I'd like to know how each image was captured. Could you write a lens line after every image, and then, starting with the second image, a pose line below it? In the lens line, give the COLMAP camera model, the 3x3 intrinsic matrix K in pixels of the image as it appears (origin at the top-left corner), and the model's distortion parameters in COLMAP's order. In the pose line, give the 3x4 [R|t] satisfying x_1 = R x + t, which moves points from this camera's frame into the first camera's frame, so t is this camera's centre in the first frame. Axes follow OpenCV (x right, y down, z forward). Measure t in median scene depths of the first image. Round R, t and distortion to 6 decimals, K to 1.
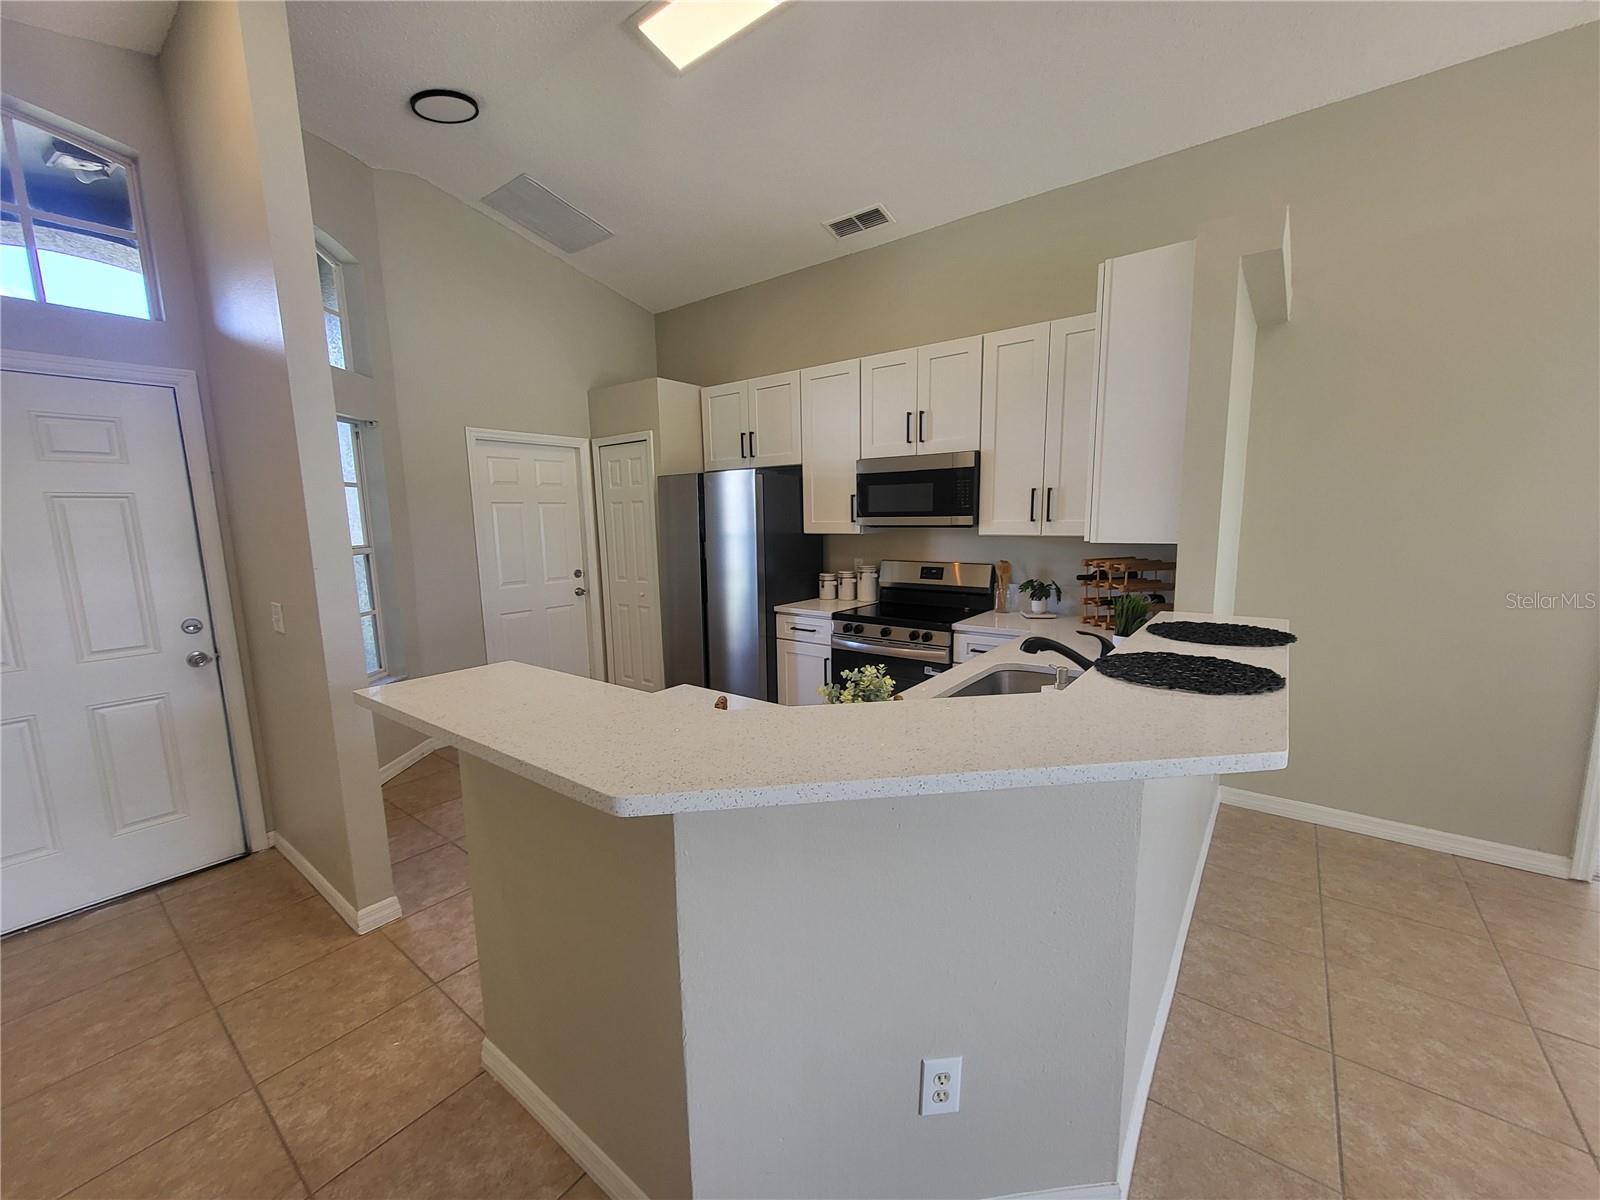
lens RADIAL K [[628.9, 0, 806.7], [0, 628.9, 611.1], [0, 0, 1]] dist [0.003614, -0.001123]
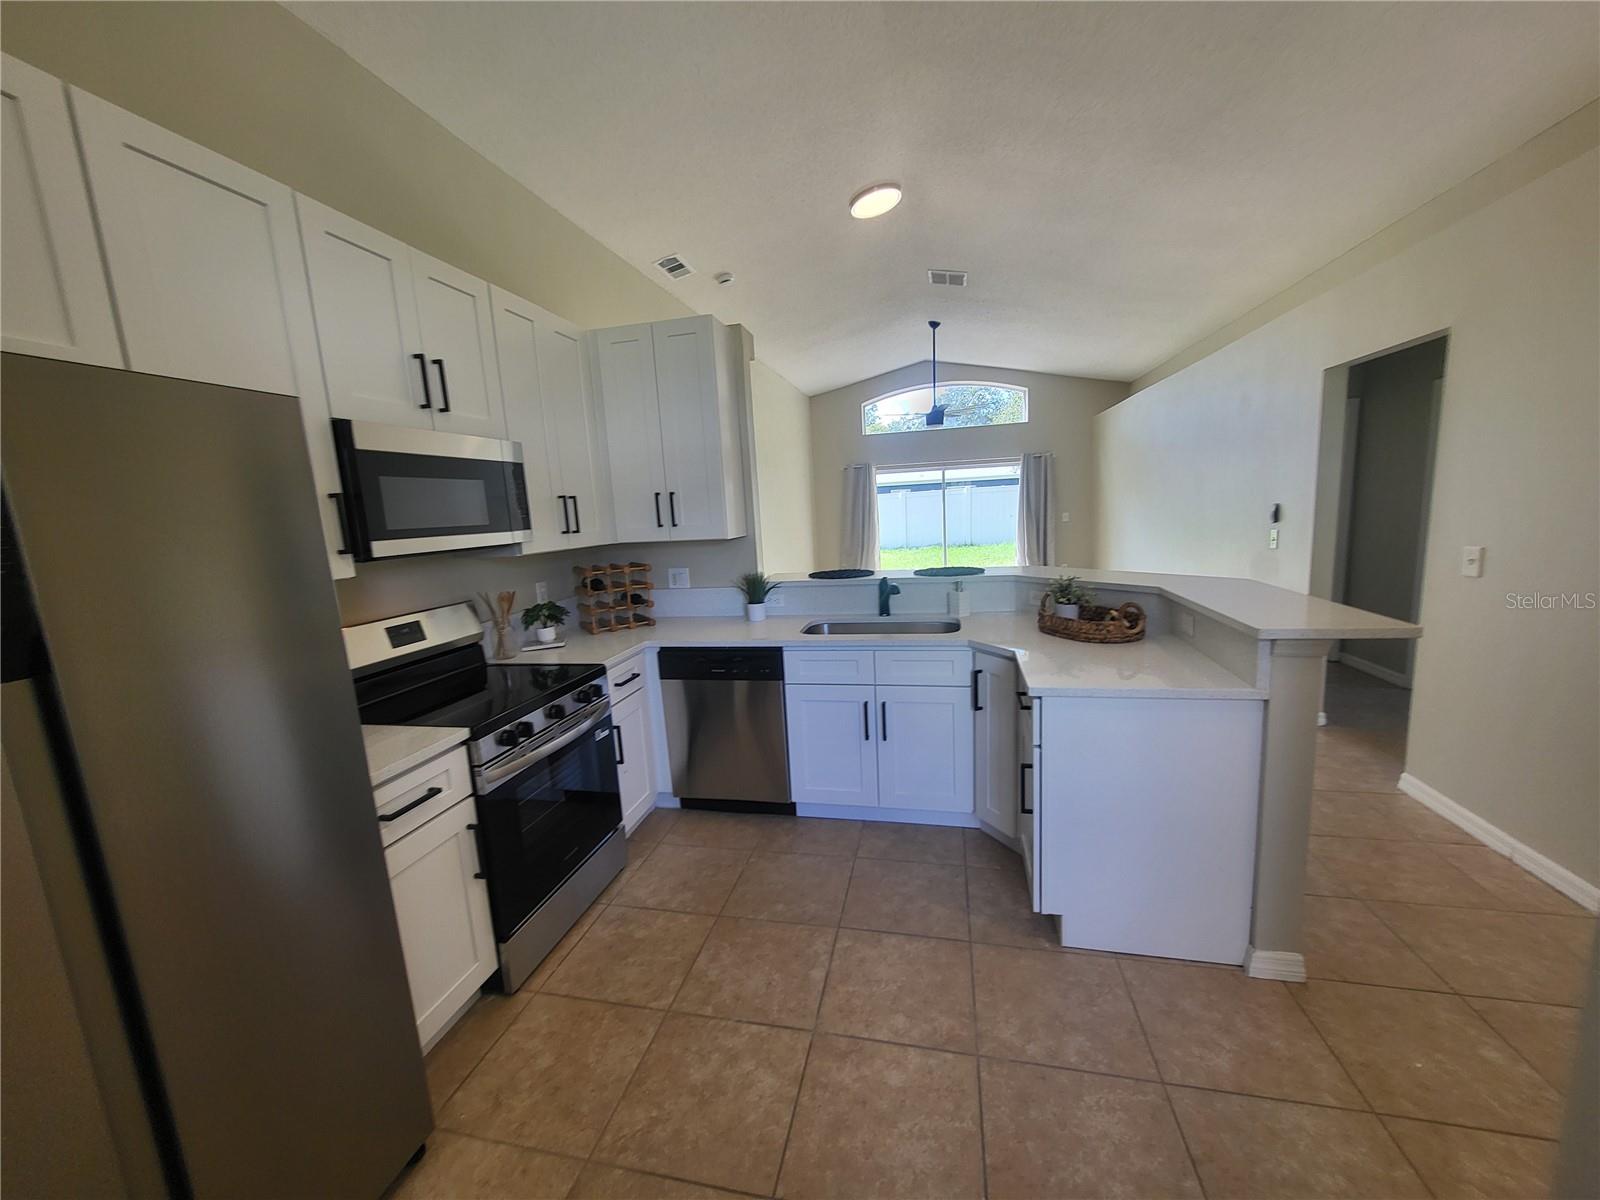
lens RADIAL K [[628.9, 0, 780.2], [0, 628.9, 602.4], [0, 0, 1]] dist [0.003614, -0.001123]
pose [[-0.393096, -0.104084, 0.913587, -0.525194], [0.195207, 0.961477, 0.193534, -0.149553], [-0.898537, 0.254416, -0.357635, 0.986116]]
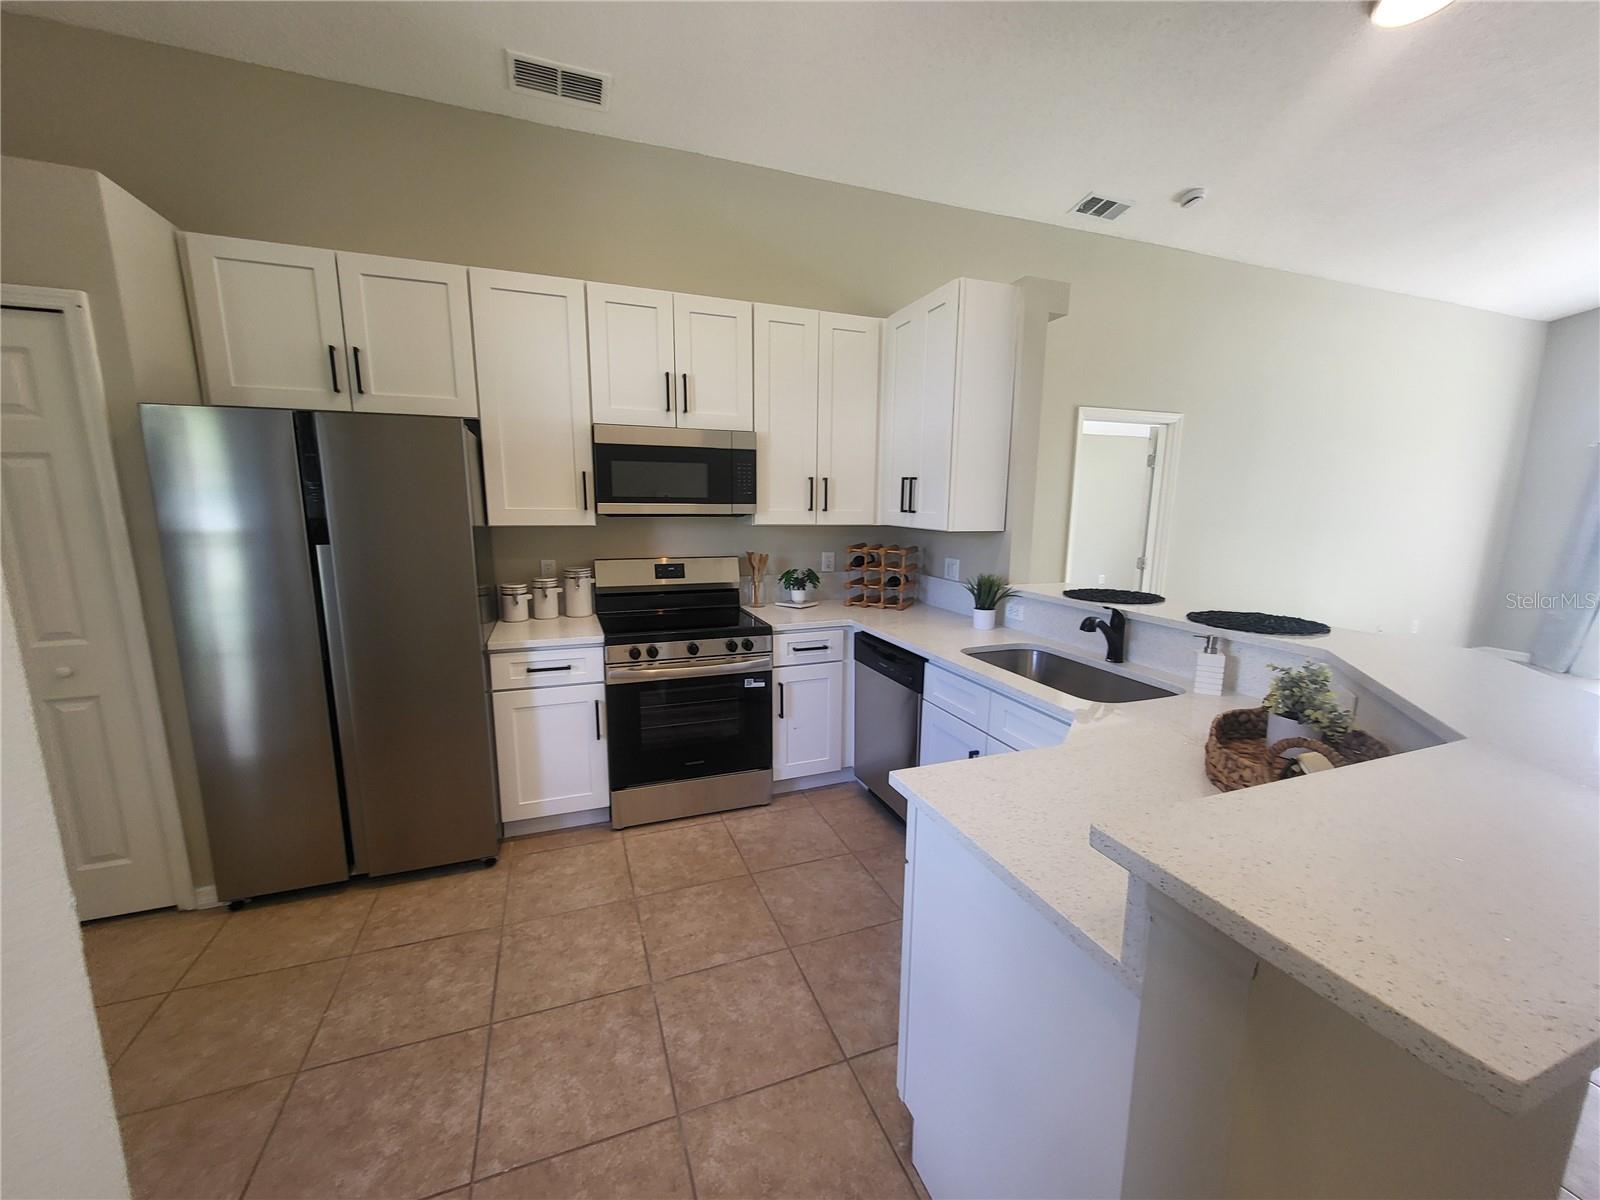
lens RADIAL K [[628.9, 0, 809.1], [0, 628.9, 607.8], [0, 0, 1]] dist [0.003614, -0.001123]
pose [[0.535768, -0.123300, 0.835314, -0.450515], [0.108803, 0.991114, 0.076512, -0.062436], [-0.837326, 0.049892, 0.544423, 0.435045]]
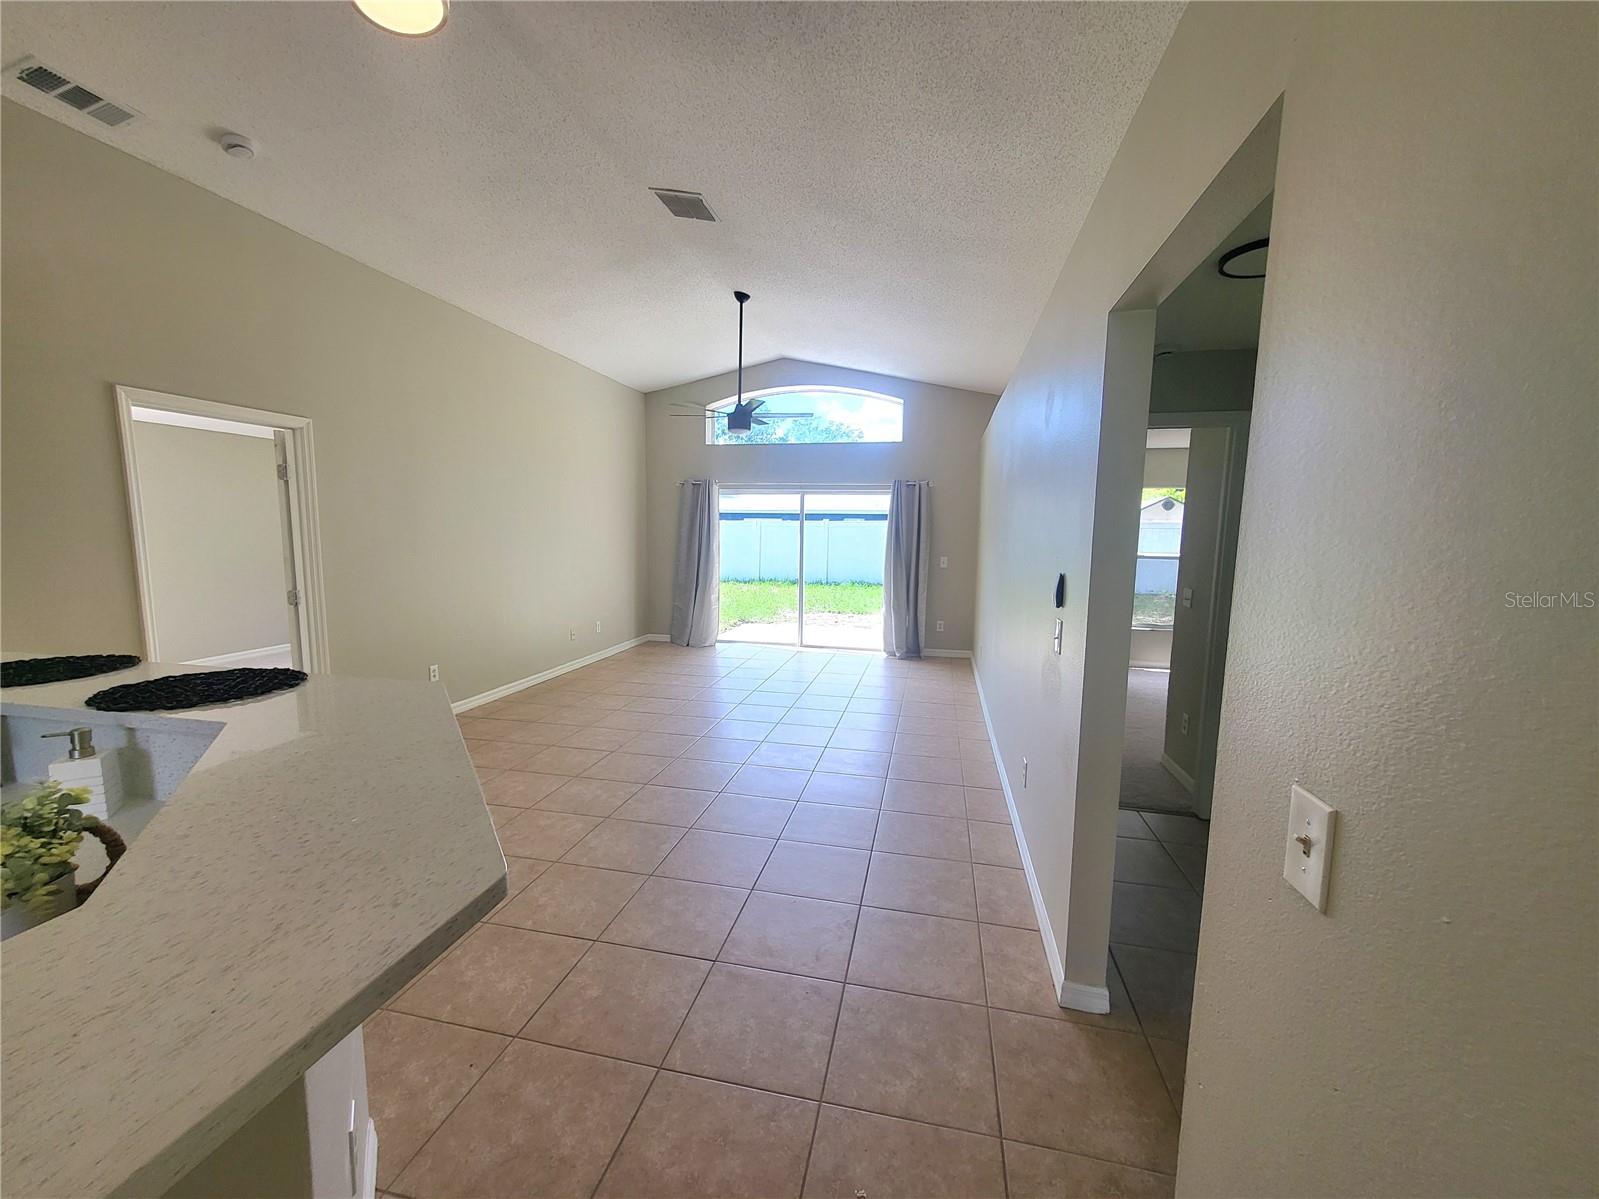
lens RADIAL K [[628.5, 0, 795.0], [0, 628.5, 602.4], [0, 0, 1]] dist [0.003614, -0.001123]
pose [[-0.413027, -0.094689, 0.905783, -0.279421], [0.131600, 0.977936, 0.162240, -0.031606], [-0.901160, 0.186210, -0.391453, 0.215173]]
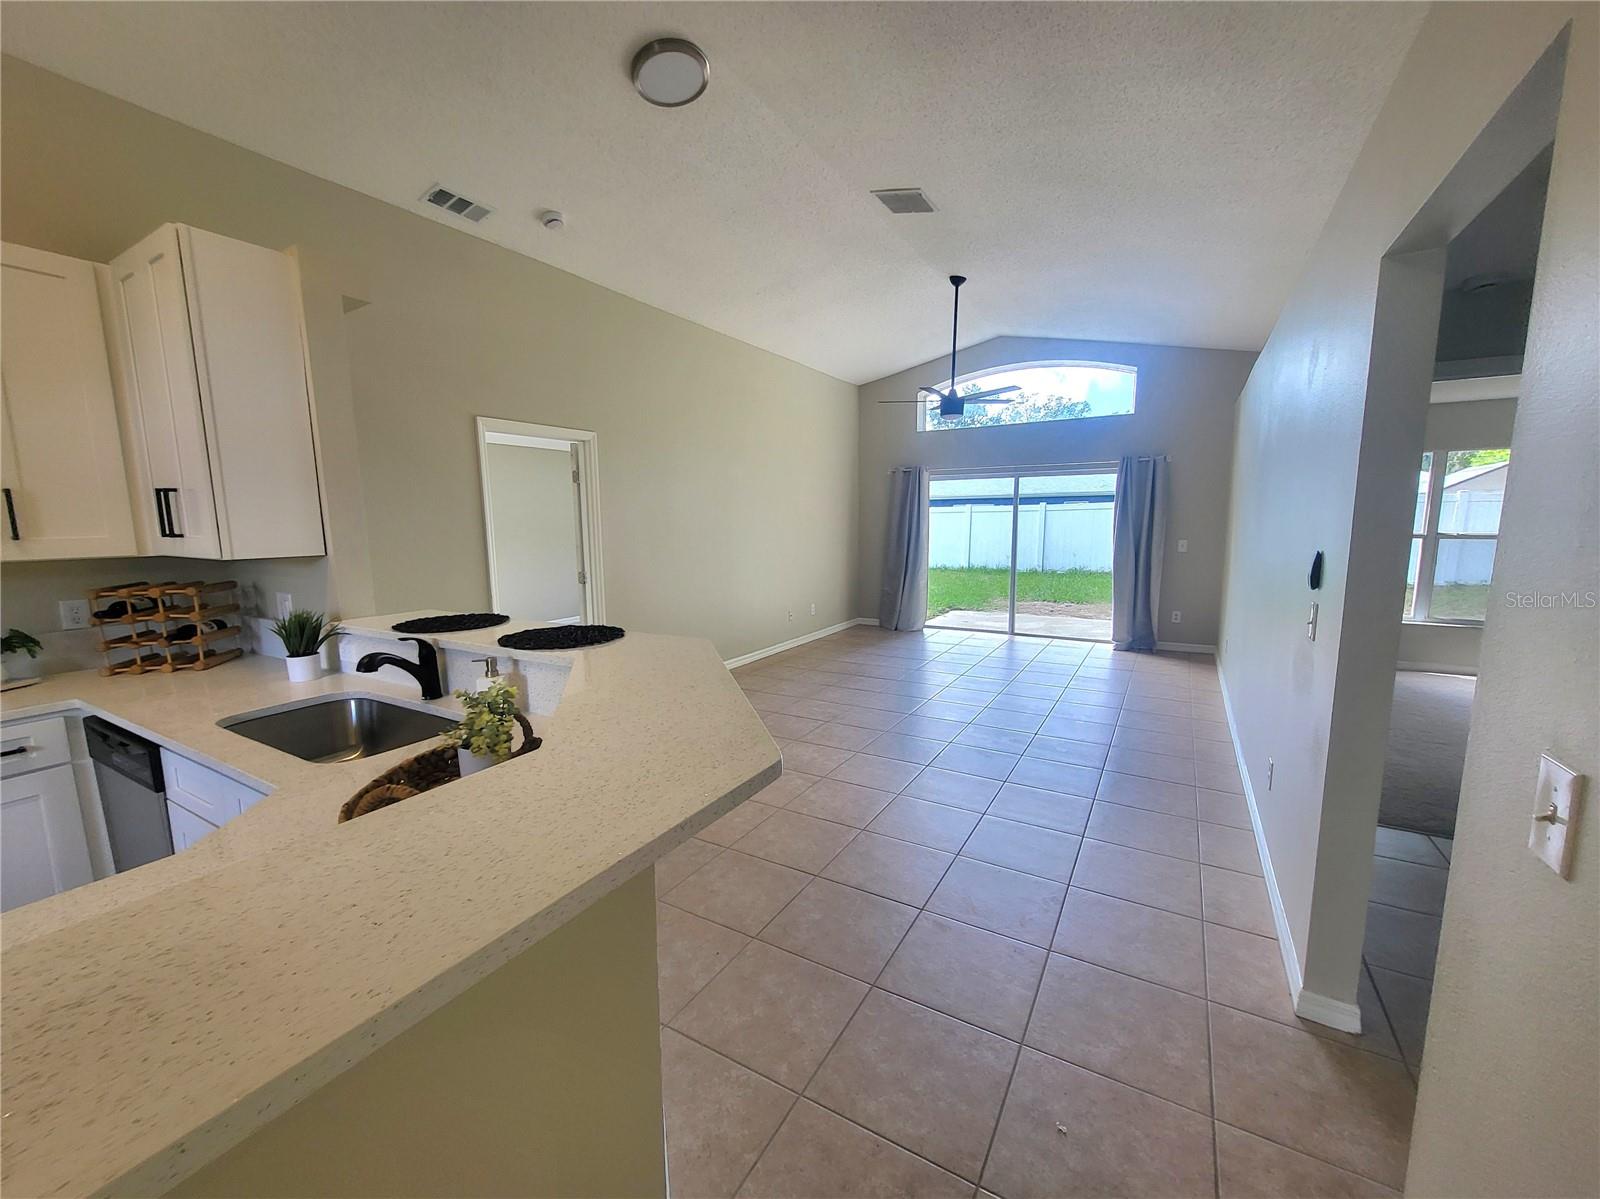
lens RADIAL K [[628.9, 0, 797.5], [0, 628.9, 606.7], [0, 0, 1]] dist [0.003614, -0.001123]
pose [[-0.105180, -0.123008, 0.986816, -0.330076], [0.162291, 0.976894, 0.139070, -0.029762], [-0.981121, 0.174779, -0.082787, 0.238454]]
